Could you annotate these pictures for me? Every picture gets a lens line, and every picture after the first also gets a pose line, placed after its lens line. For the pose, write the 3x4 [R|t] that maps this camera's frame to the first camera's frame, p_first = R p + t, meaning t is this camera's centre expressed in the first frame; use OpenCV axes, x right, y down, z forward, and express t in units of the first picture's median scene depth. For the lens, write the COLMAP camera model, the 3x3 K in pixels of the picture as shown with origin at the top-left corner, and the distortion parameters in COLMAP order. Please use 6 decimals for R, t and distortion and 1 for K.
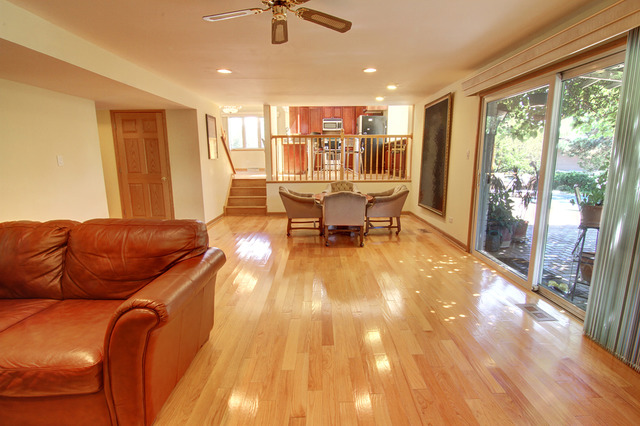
lens RADIAL K [[322.7, 0, 324.4], [0, 322.7, 219.2], [0, 0, 1]] dist [-0.009270, -0.000540]
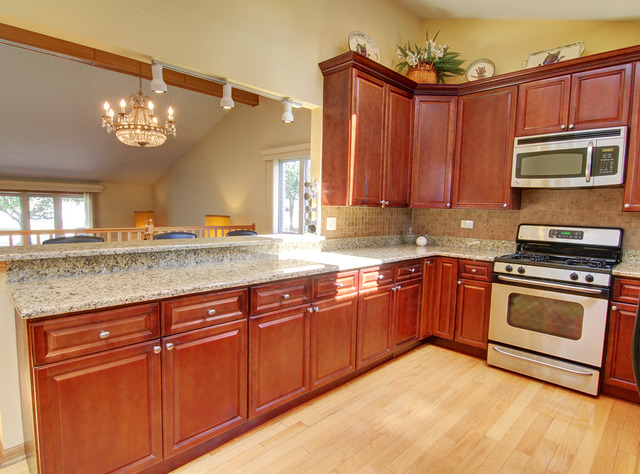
lens RADIAL K [[364.3, 0, 321.1], [0, 364.3, 242.4], [0, 0, 1]] dist [-0.000916, -0.015318]
pose [[0.707440, 0.086280, -0.701488, 0.082899], [-0.160502, 0.986202, -0.040565, -0.207678], [0.688308, 0.141288, 0.711526, 0.740384]]
